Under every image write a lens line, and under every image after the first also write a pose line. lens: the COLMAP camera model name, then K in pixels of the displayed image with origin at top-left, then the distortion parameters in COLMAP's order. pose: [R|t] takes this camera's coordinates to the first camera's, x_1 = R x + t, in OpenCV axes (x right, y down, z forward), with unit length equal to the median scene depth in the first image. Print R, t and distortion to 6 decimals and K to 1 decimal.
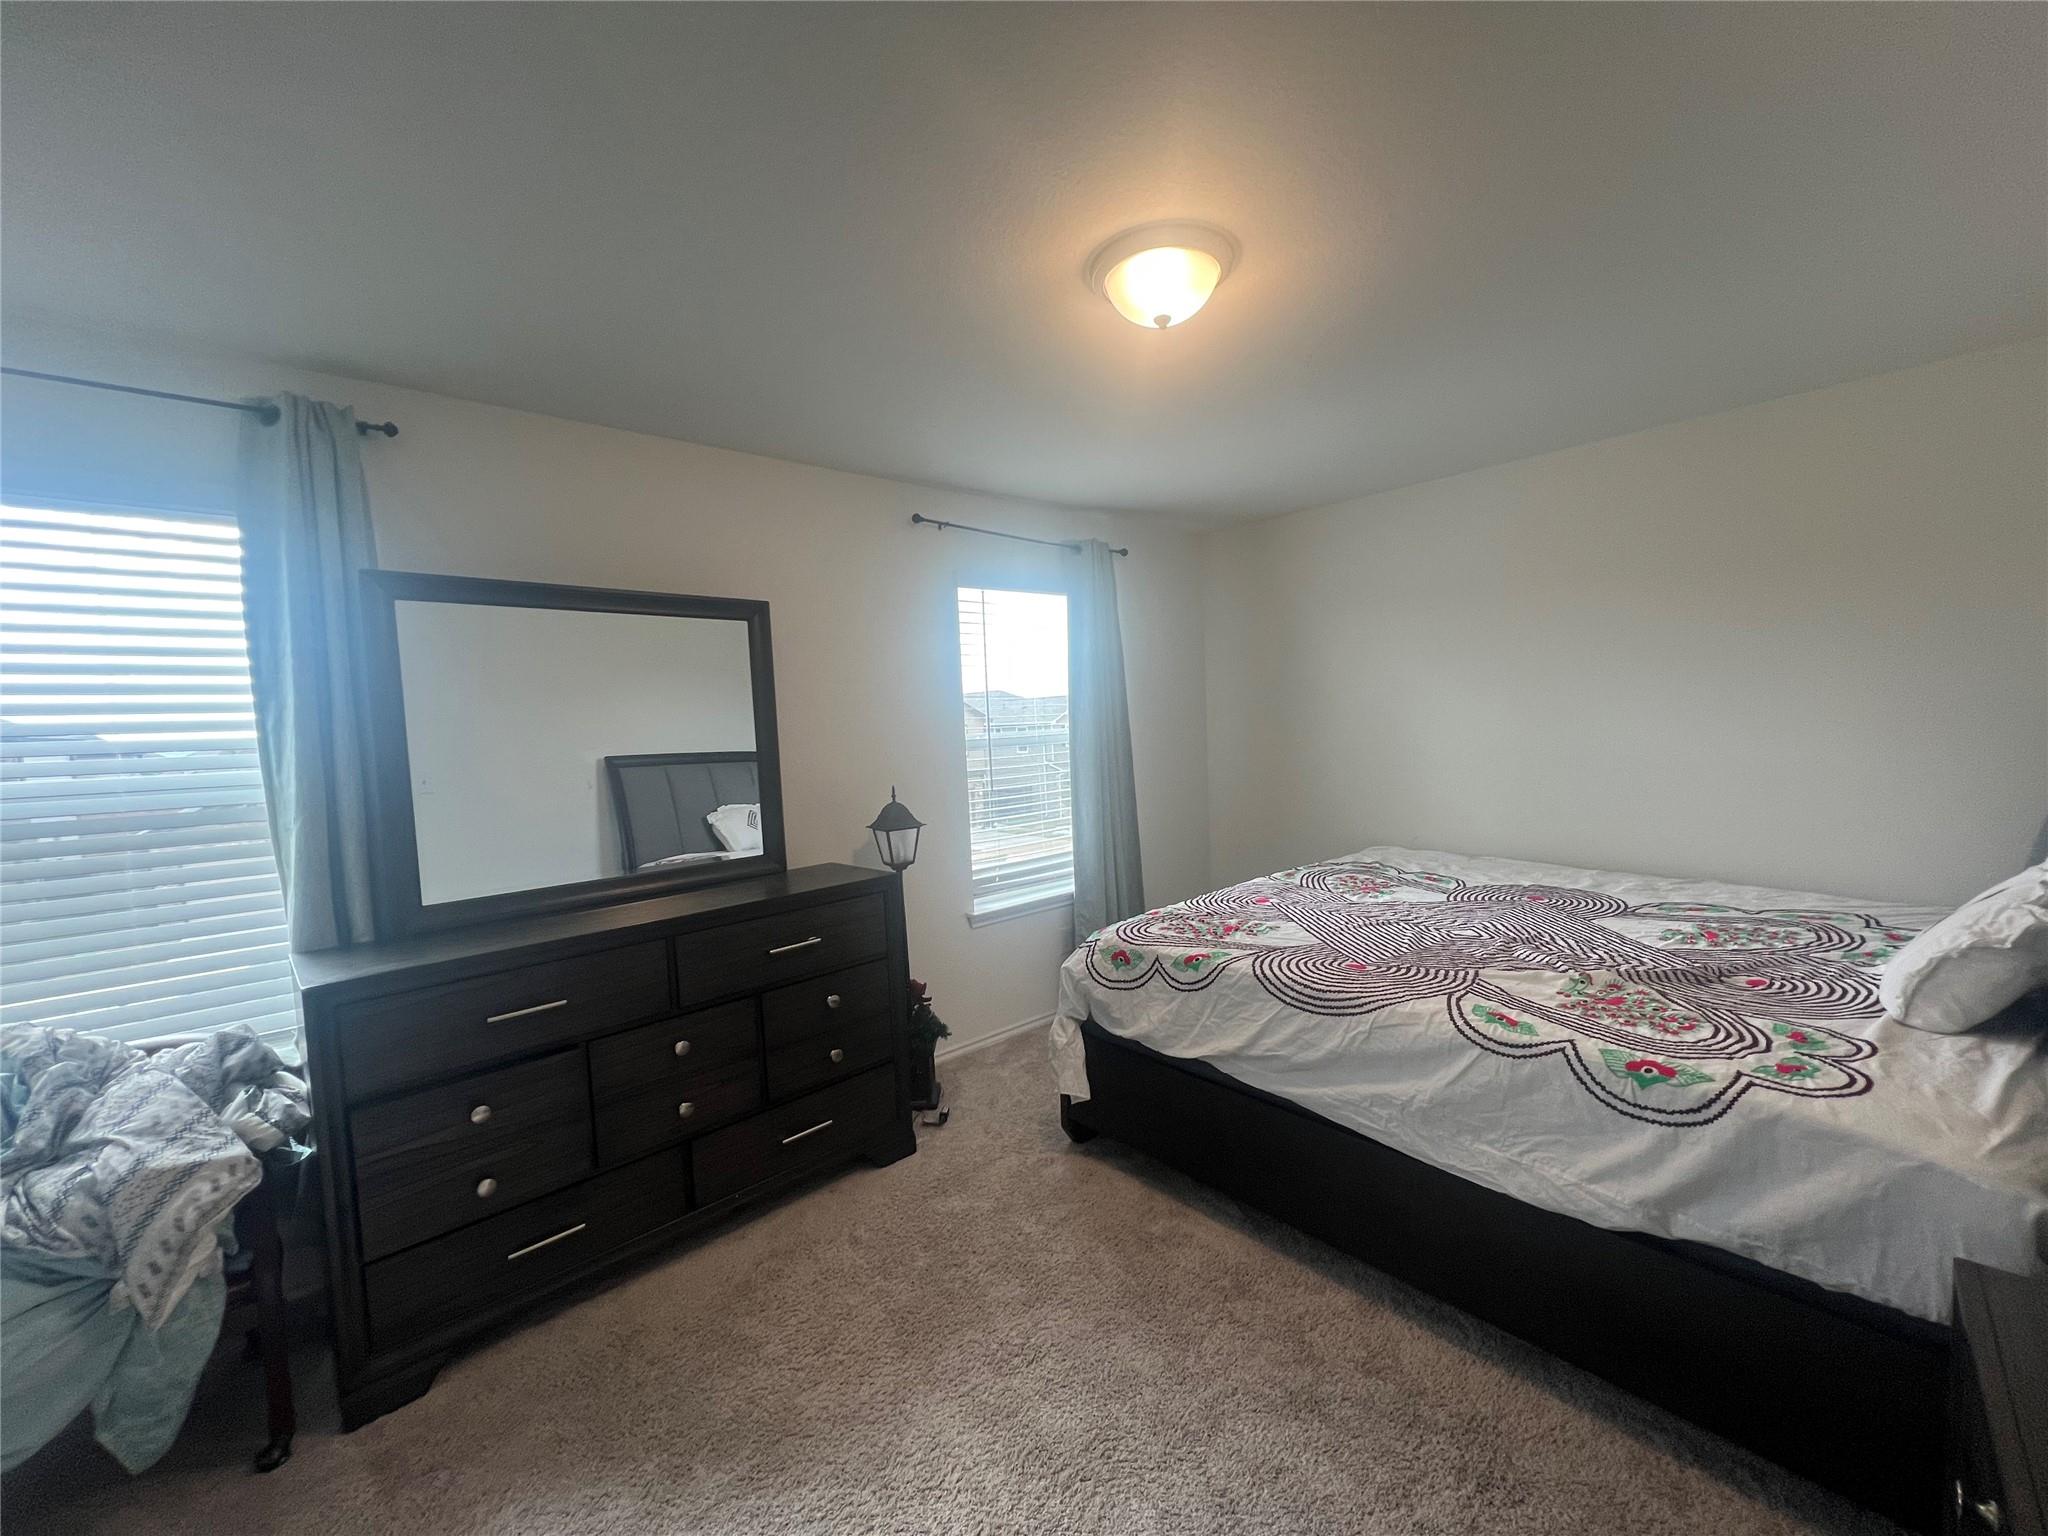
lens RADIAL K [[817.1, 0, 1029.0], [0, 817.1, 771.8], [0, 0, 1]] dist [0.001339, -0.000126]
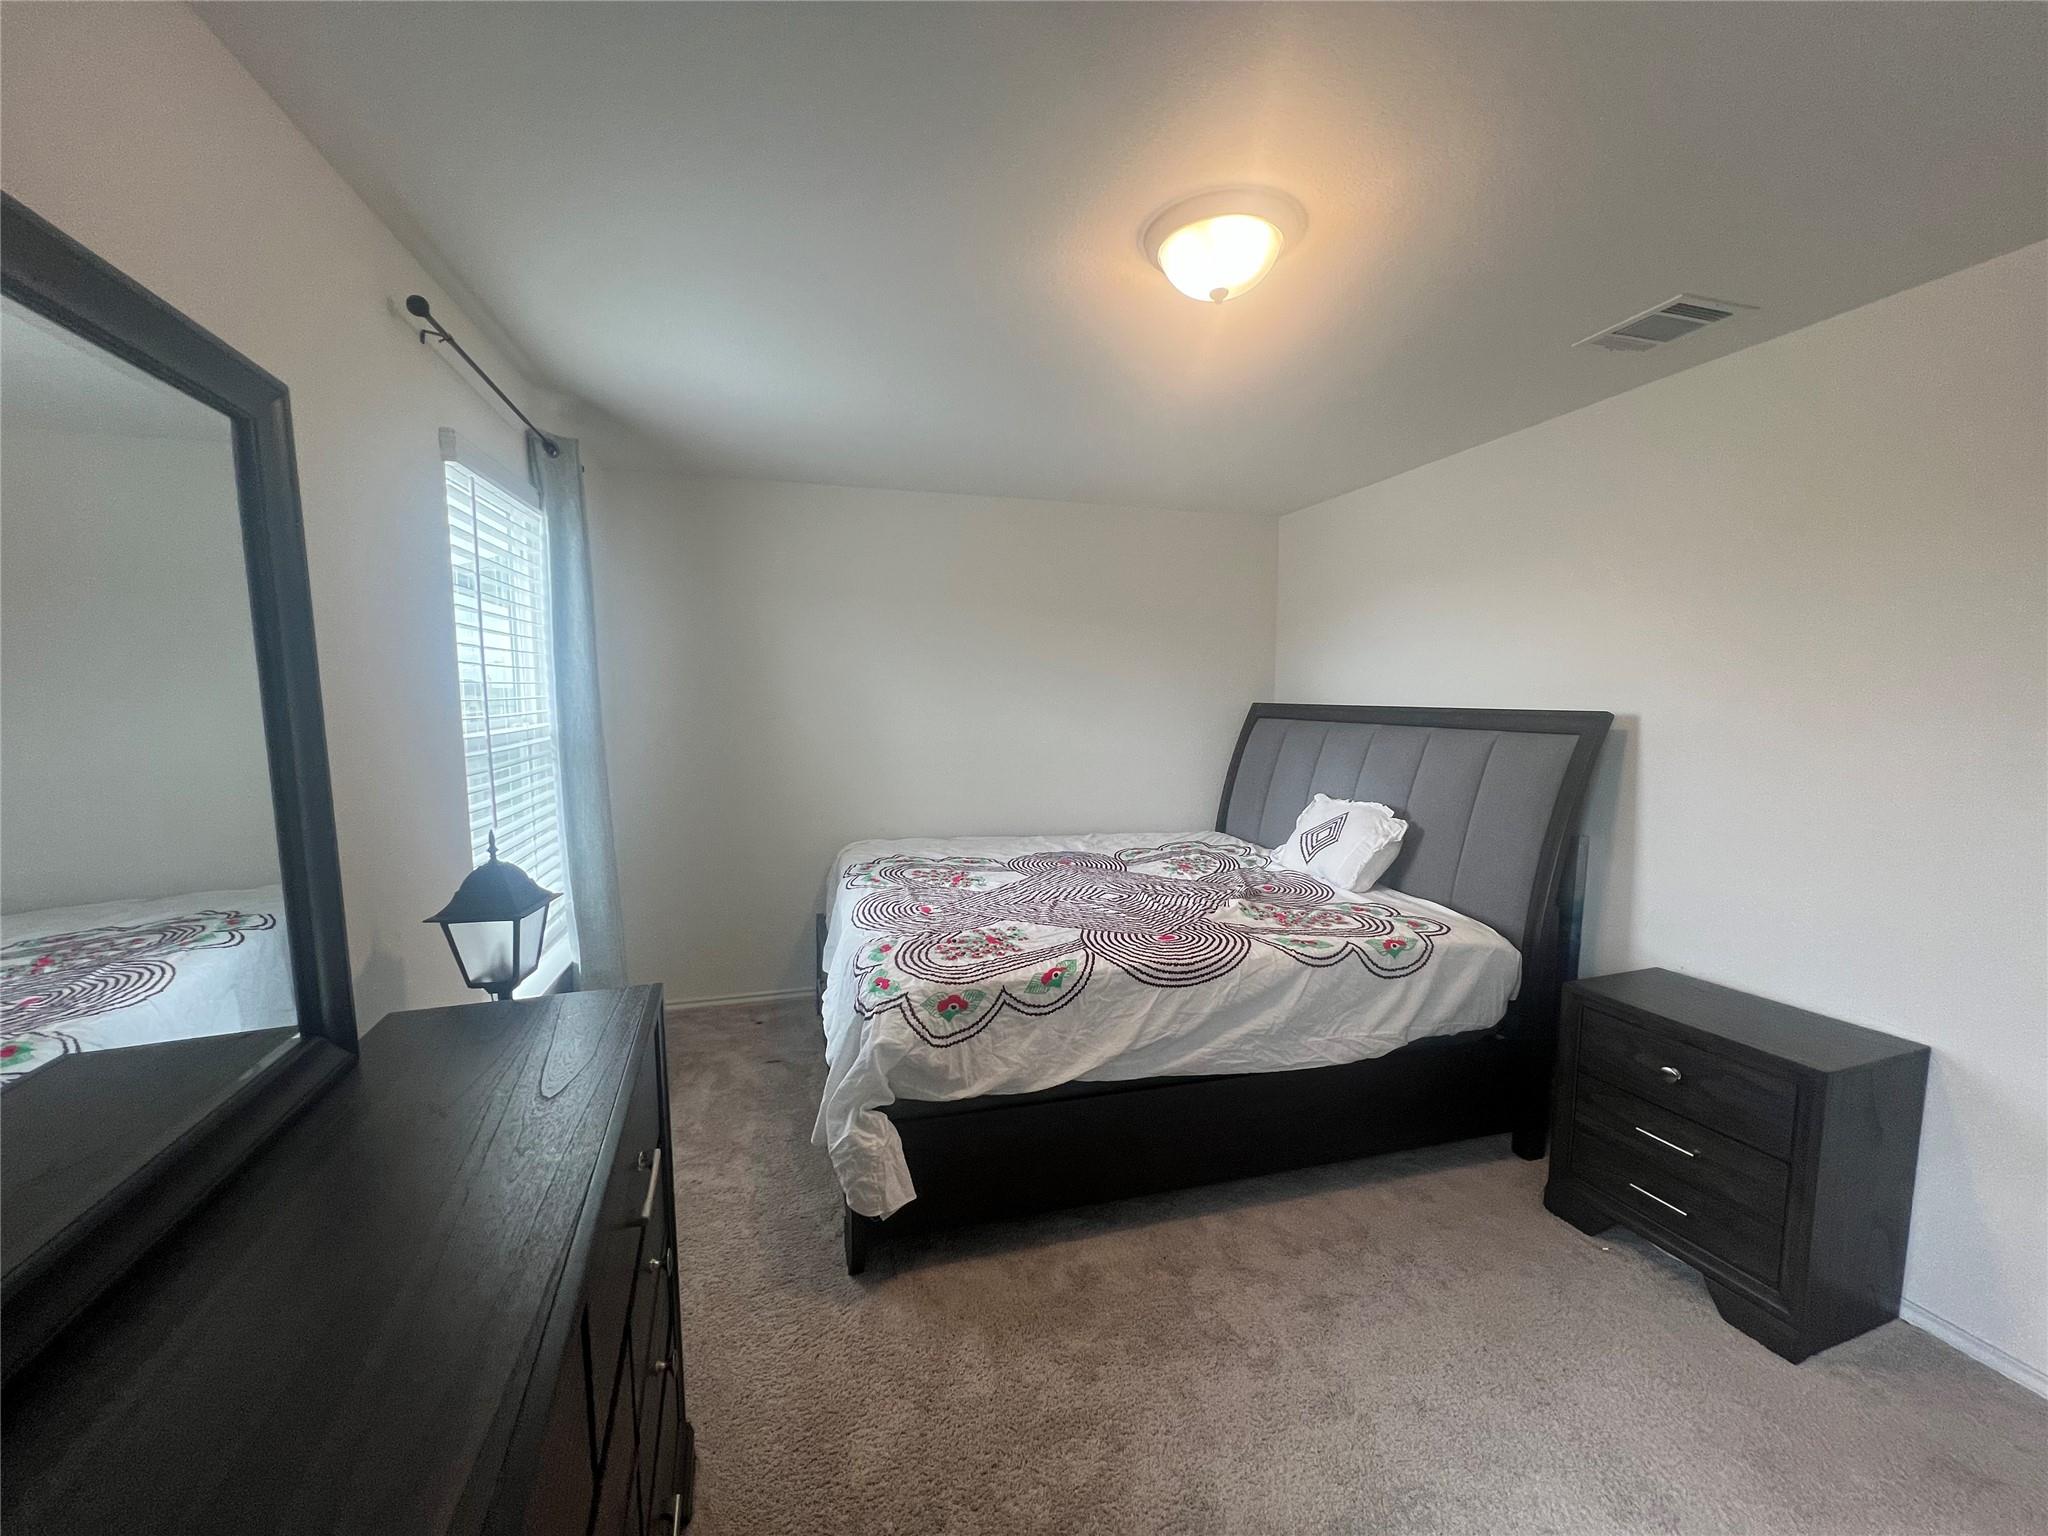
lens RADIAL K [[817.1, 0, 1024.3], [0, 817.1, 776.0], [0, 0, 1]] dist [0.001339, -0.000126]
pose [[0.432204, -0.048784, 0.900456, -0.685864], [0.035954, 0.998674, 0.036848, -0.032822], [-0.901059, 0.016449, 0.433384, 0.684904]]
